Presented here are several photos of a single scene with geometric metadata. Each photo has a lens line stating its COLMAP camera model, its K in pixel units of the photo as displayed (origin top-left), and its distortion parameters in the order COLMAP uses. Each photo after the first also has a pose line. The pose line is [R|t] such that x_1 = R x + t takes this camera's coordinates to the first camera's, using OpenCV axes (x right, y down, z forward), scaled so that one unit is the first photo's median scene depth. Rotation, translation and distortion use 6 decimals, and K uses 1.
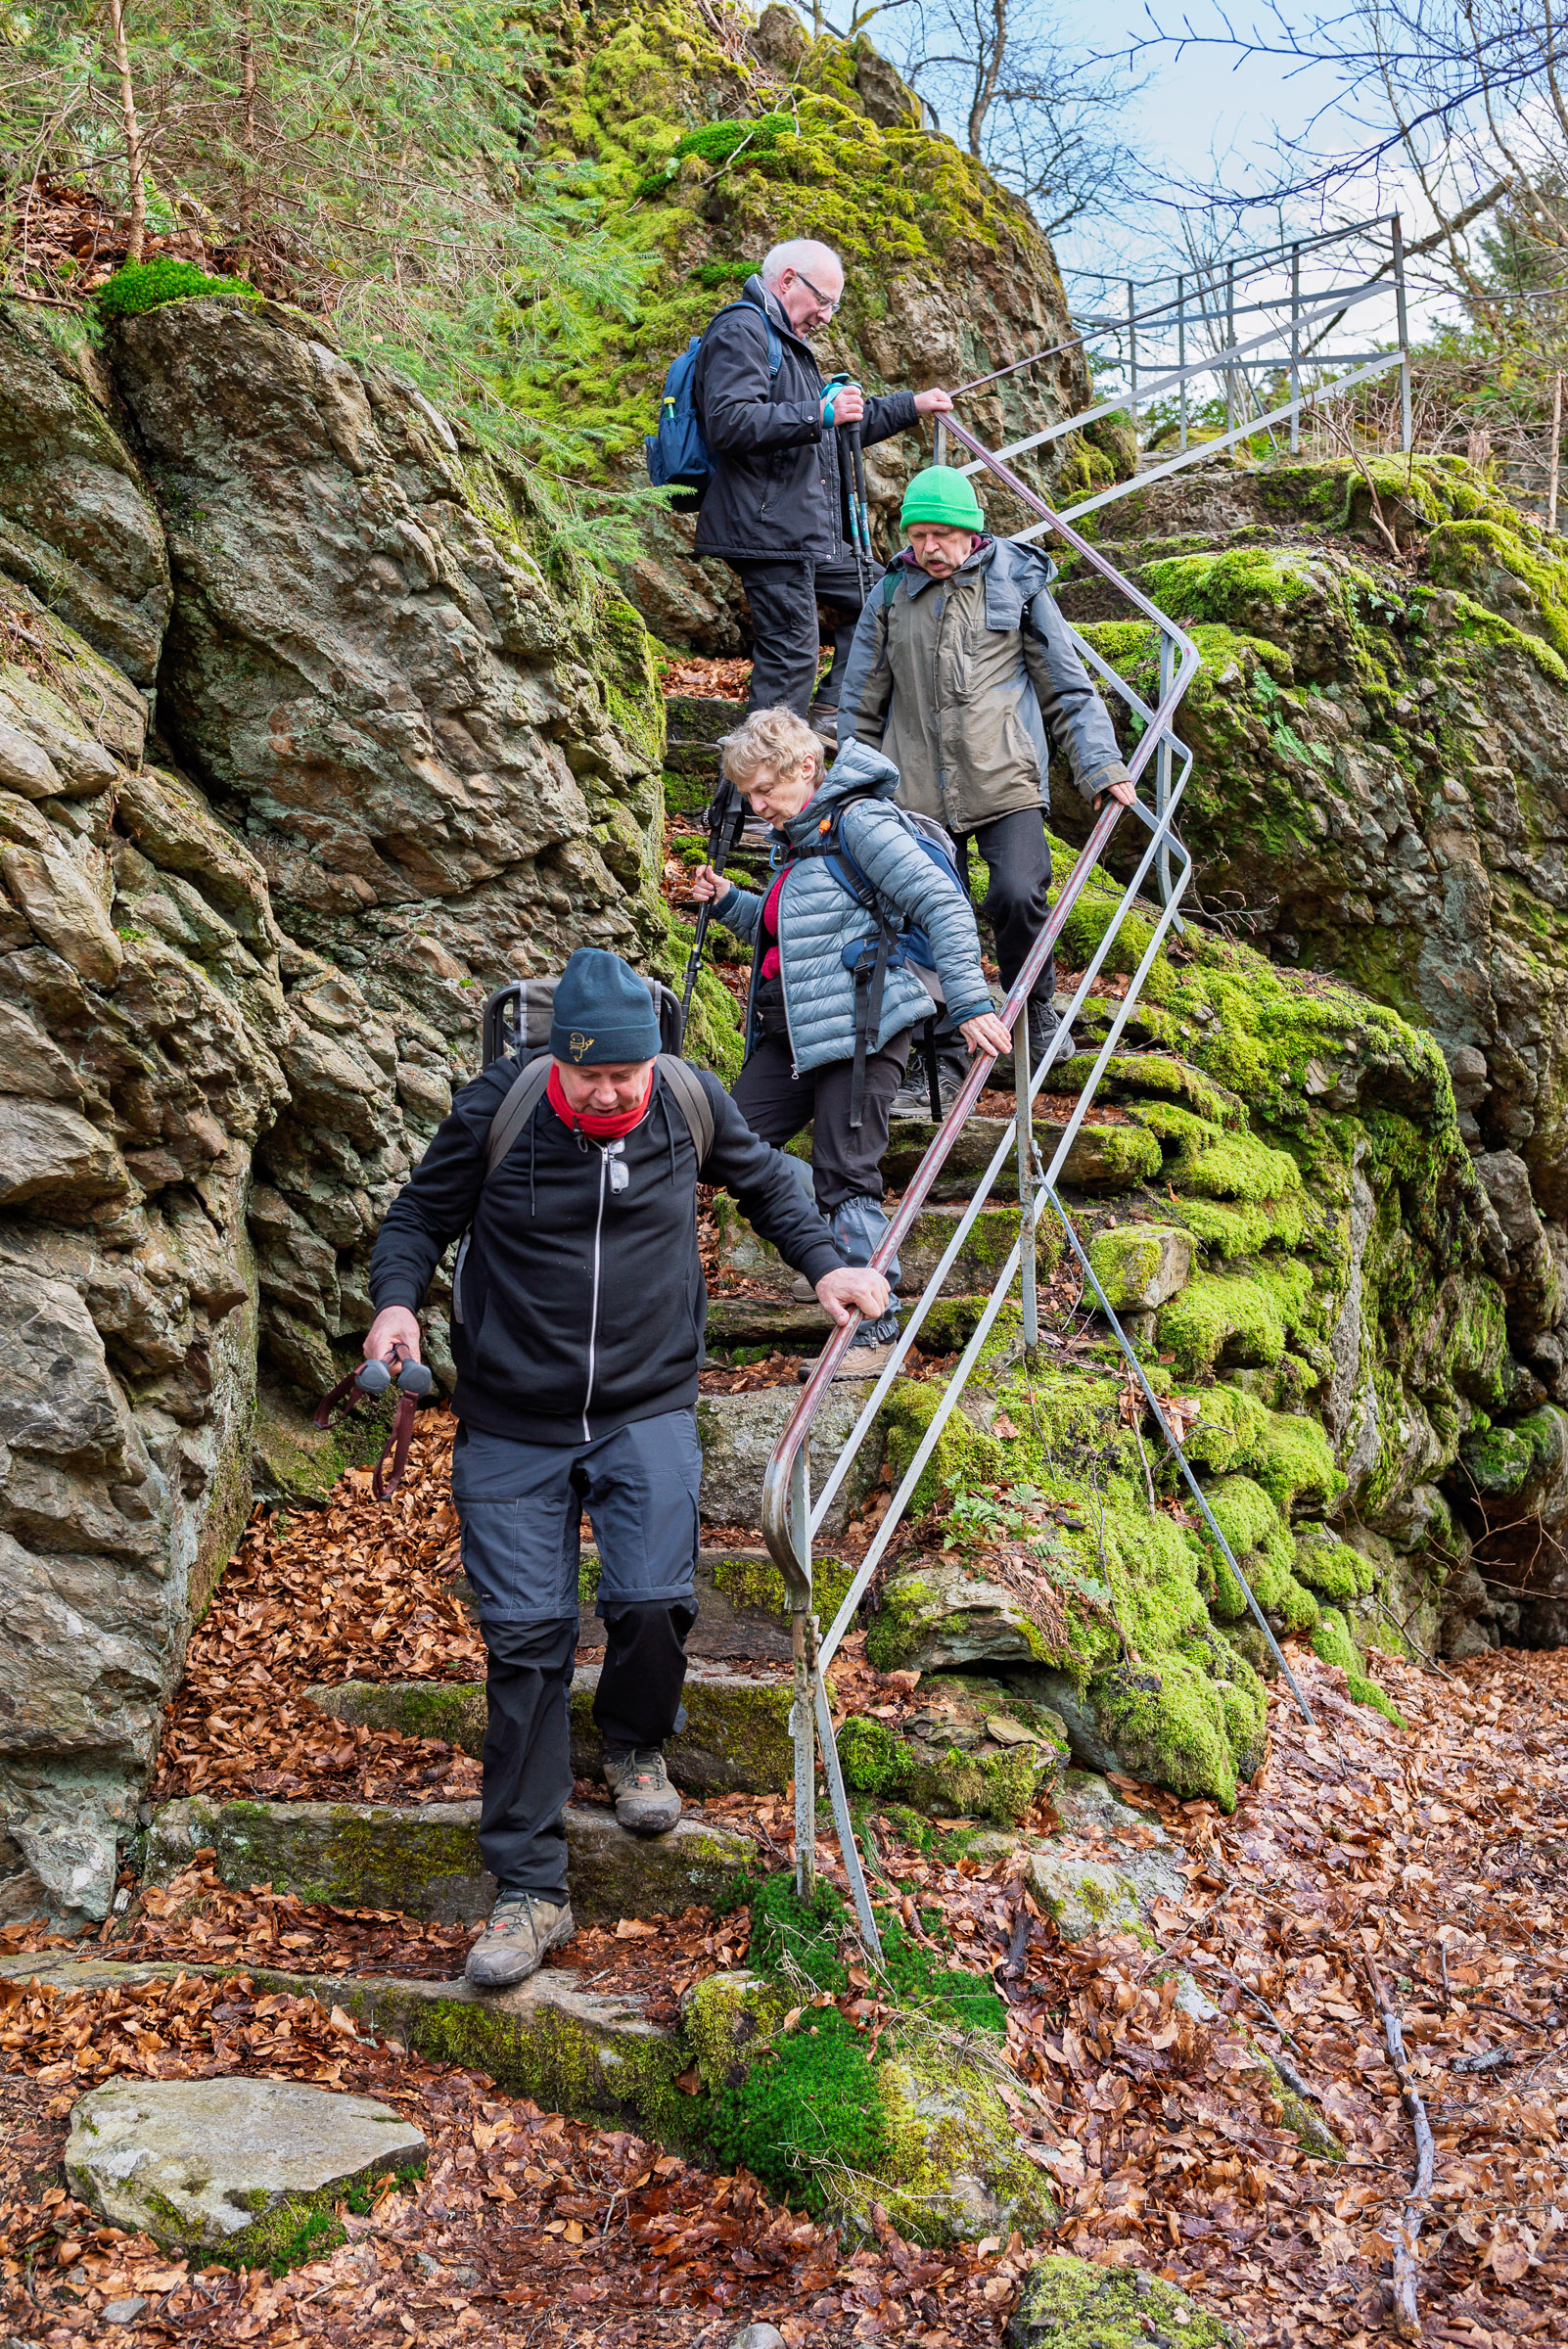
lens RADIAL K [[2712.3, 0, 773.4], [0, 2712.3, 1169.7], [0, 0, 1]] dist [0.006547, 0.000000]
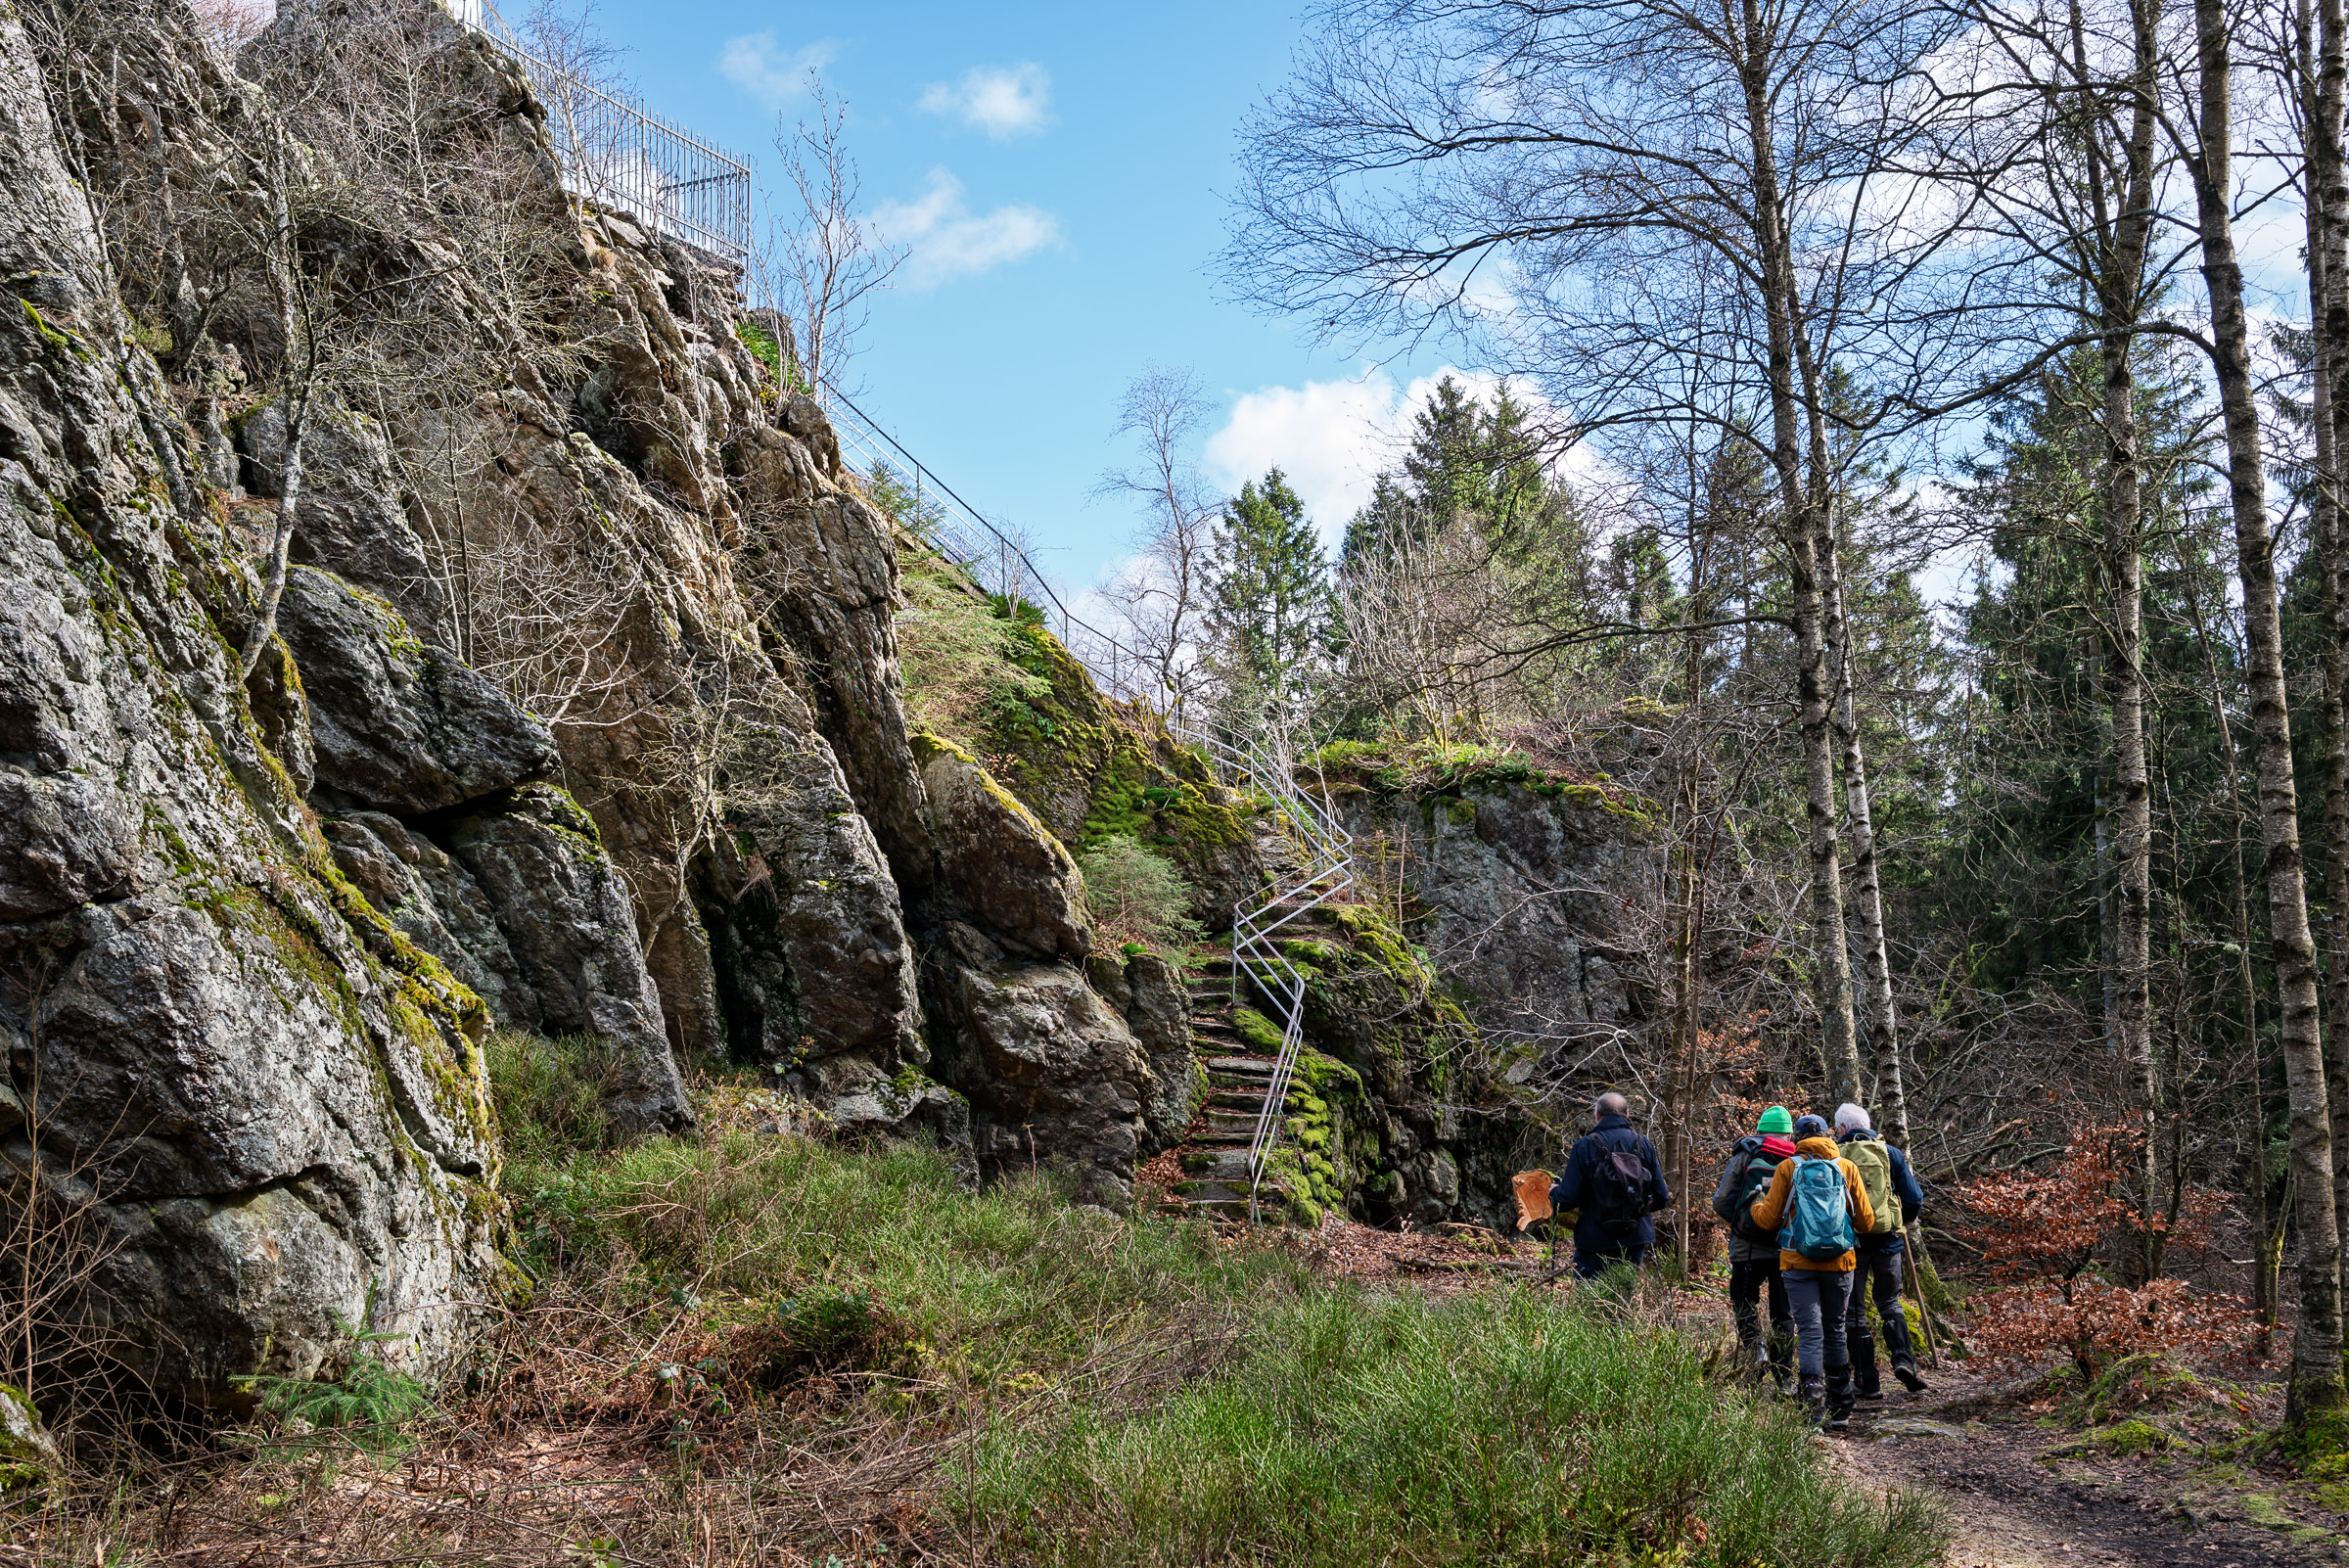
lens RADIAL K [[2712.3, 0, 1186.3], [0, 2712.3, 802.2], [0, 0, 1]] dist [0.006547, 0.000000]
pose [[0.986472, 0.024211, 0.162132, -0.982797], [-0.010897, 0.996531, -0.082511, -0.161427], [-0.163568, 0.079628, 0.983313, -4.323024]]
